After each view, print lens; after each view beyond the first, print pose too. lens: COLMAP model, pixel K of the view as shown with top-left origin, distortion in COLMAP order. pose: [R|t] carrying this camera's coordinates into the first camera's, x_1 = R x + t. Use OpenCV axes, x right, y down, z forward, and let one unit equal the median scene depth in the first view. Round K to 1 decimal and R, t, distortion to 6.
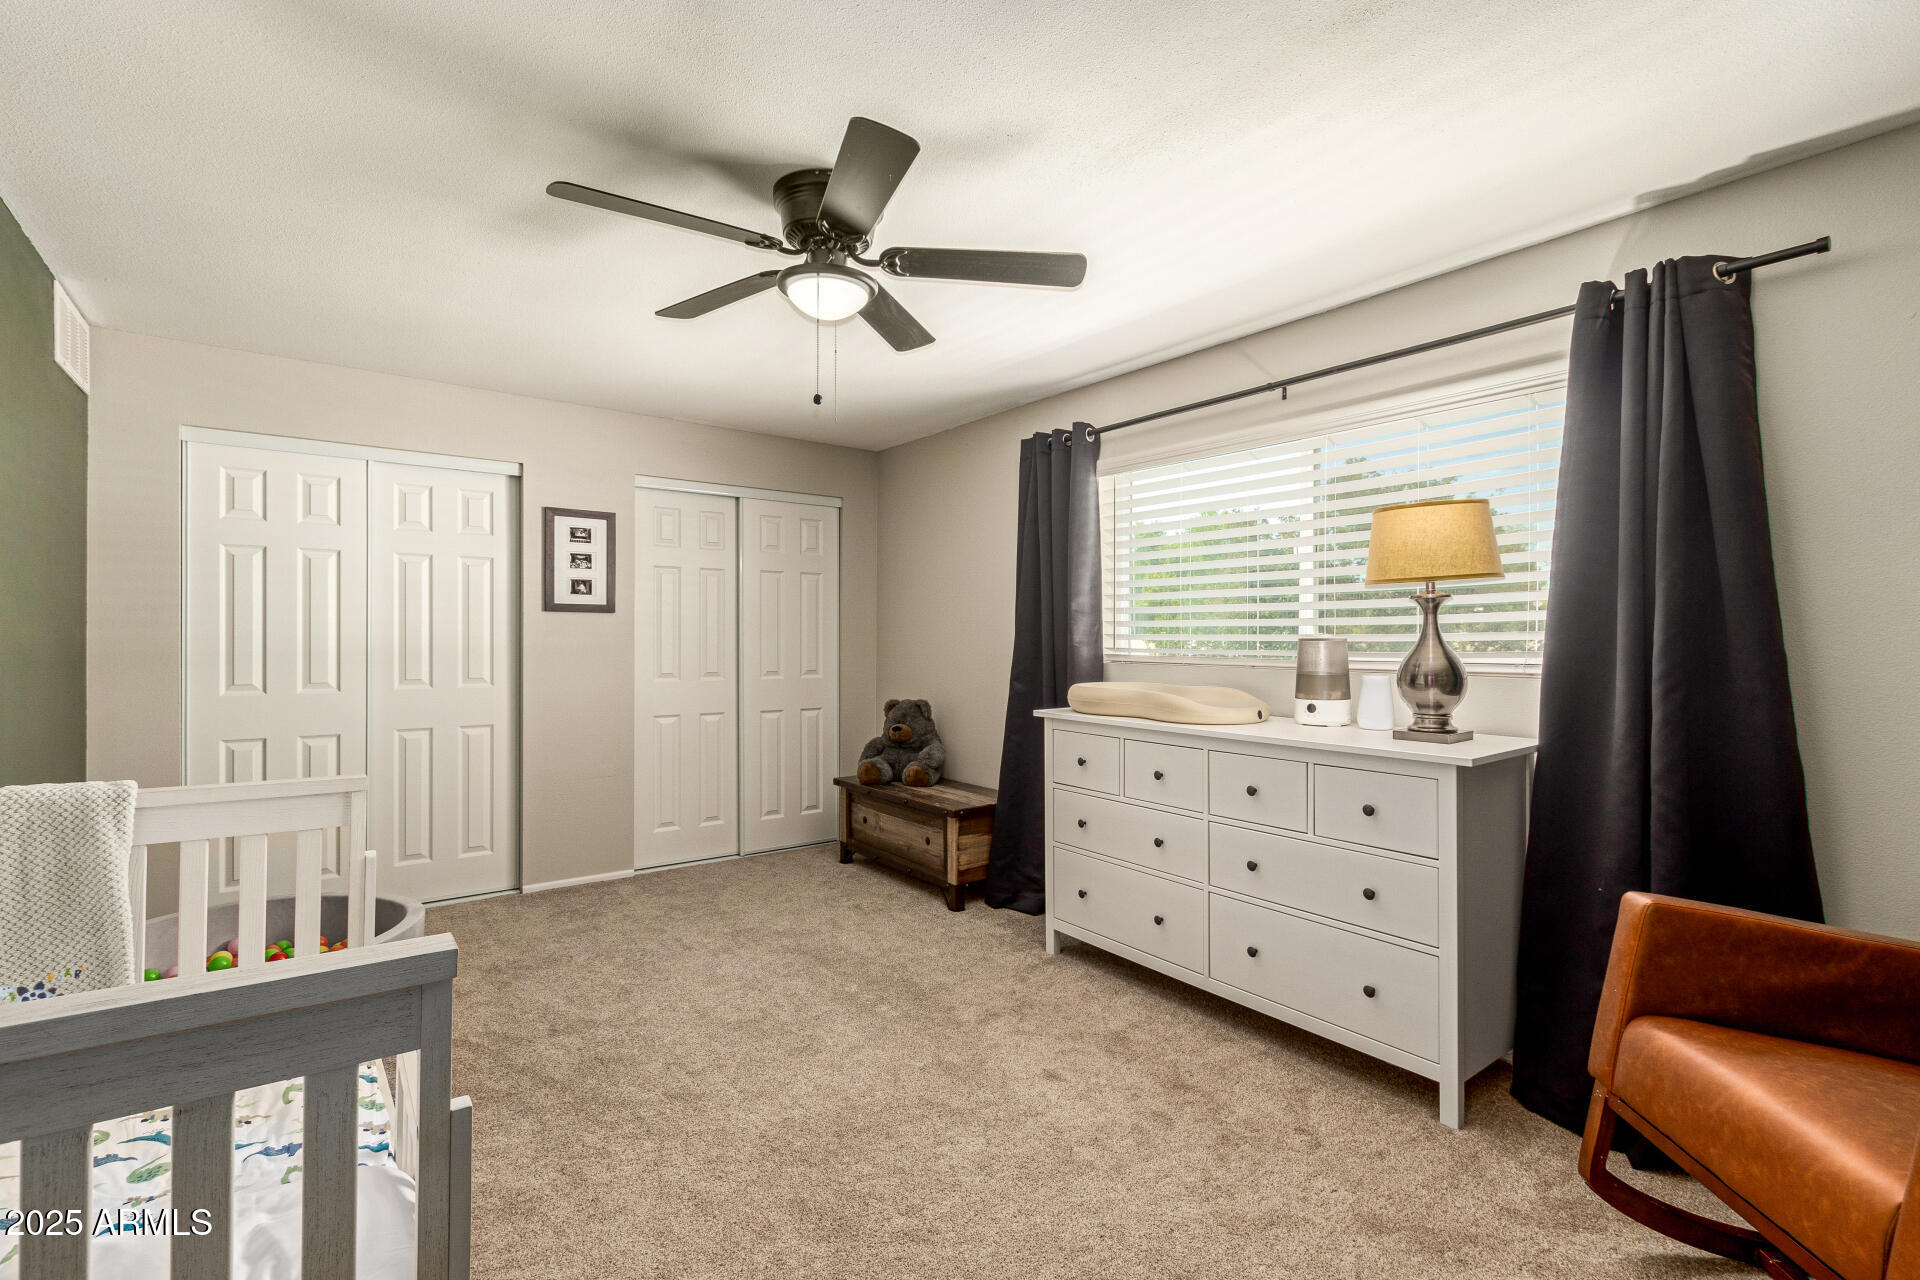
lens RADIAL K [[867.7, 0, 955.5], [0, 867.7, 637.2], [0, 0, 1]] dist [0.000609, 0.000200]
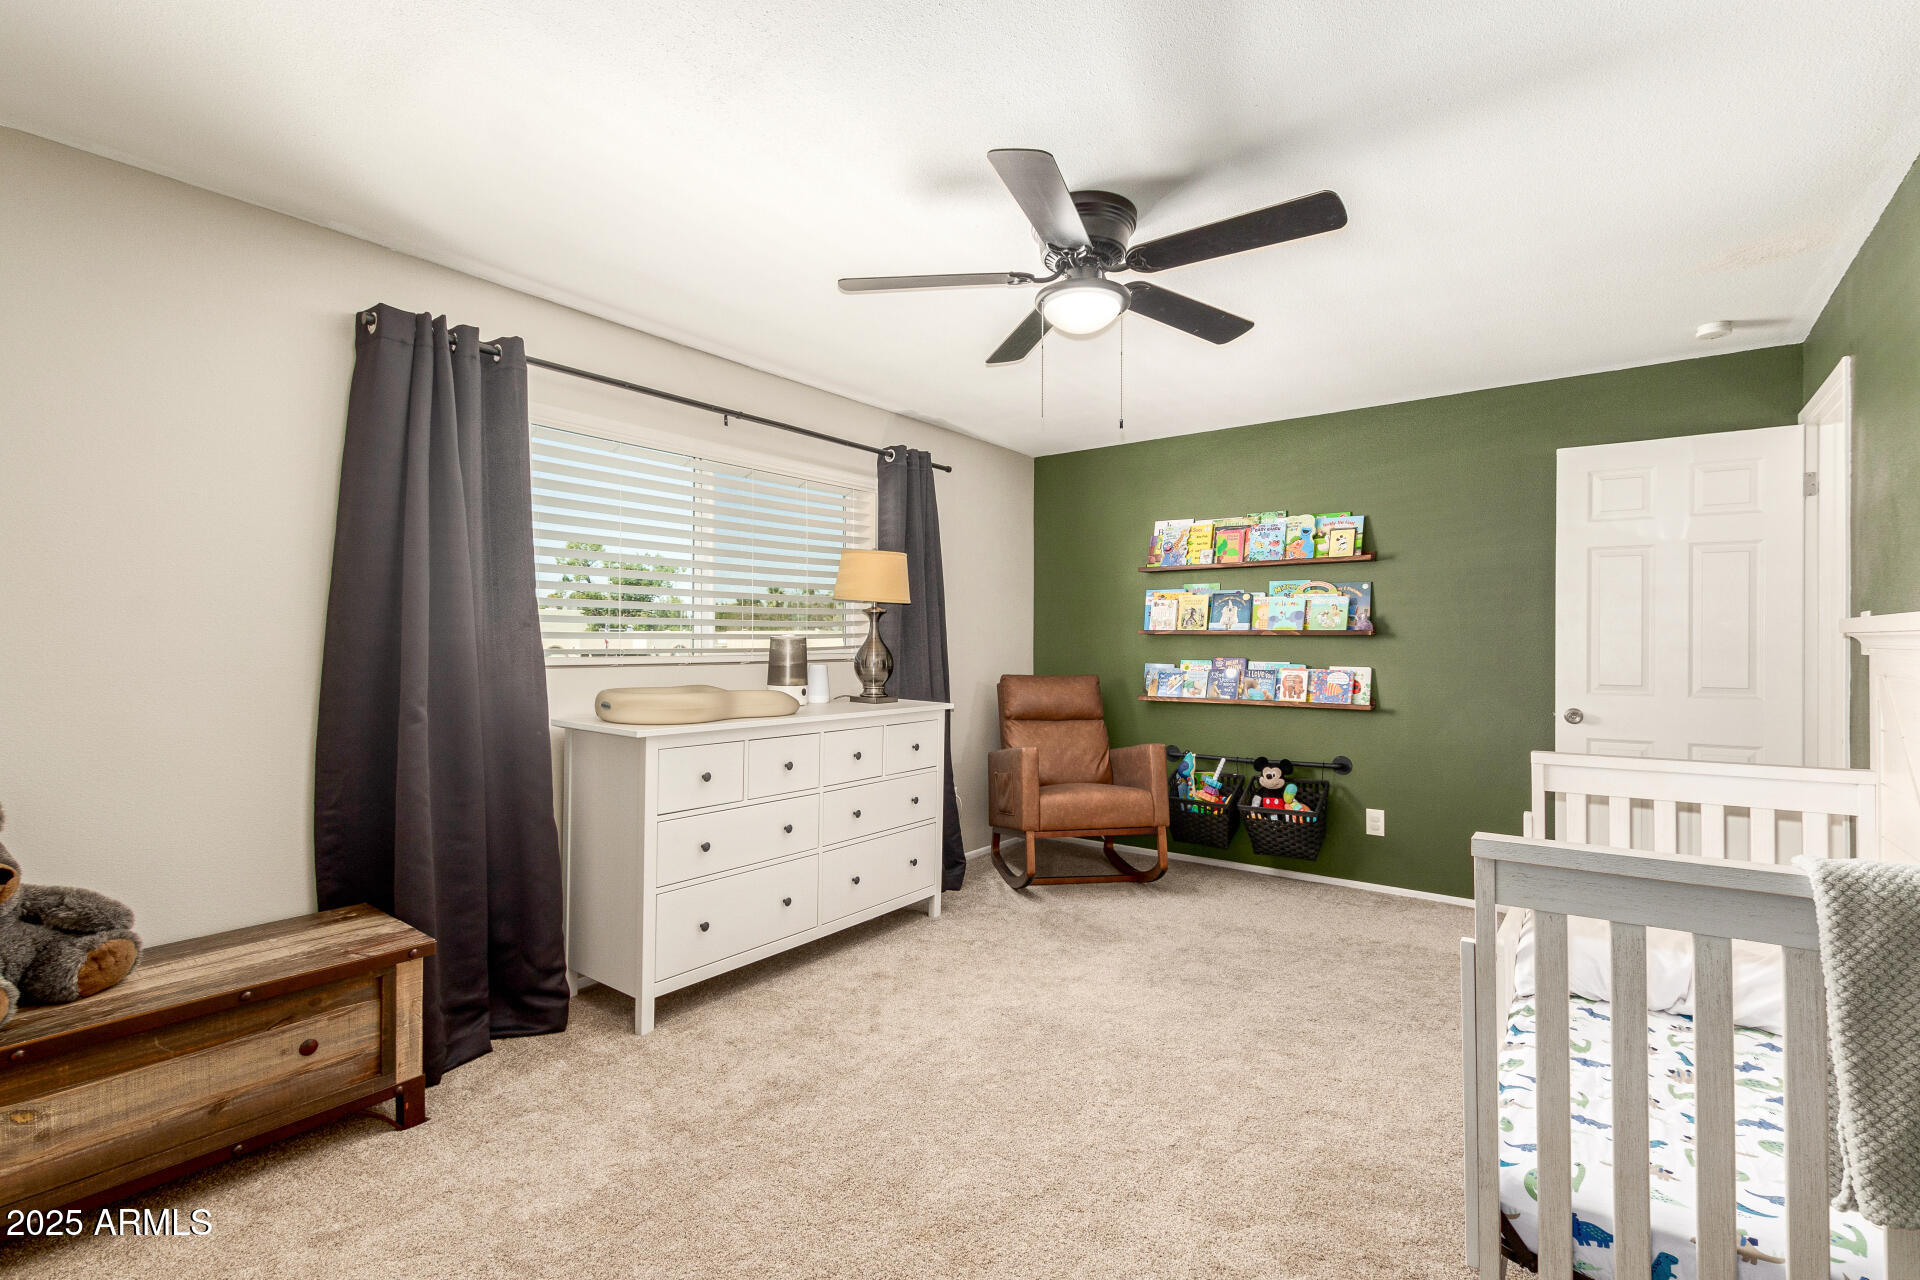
lens RADIAL K [[867.7, 0, 955.5], [0, 867.7, 637.2], [0, 0, 1]] dist [0.000609, 0.000200]
pose [[-0.277467, -0.002686, 0.960731, -0.789146], [-0.005490, 0.999984, 0.001211, -0.001060], [-0.960719, -0.004938, -0.277478, 1.021555]]
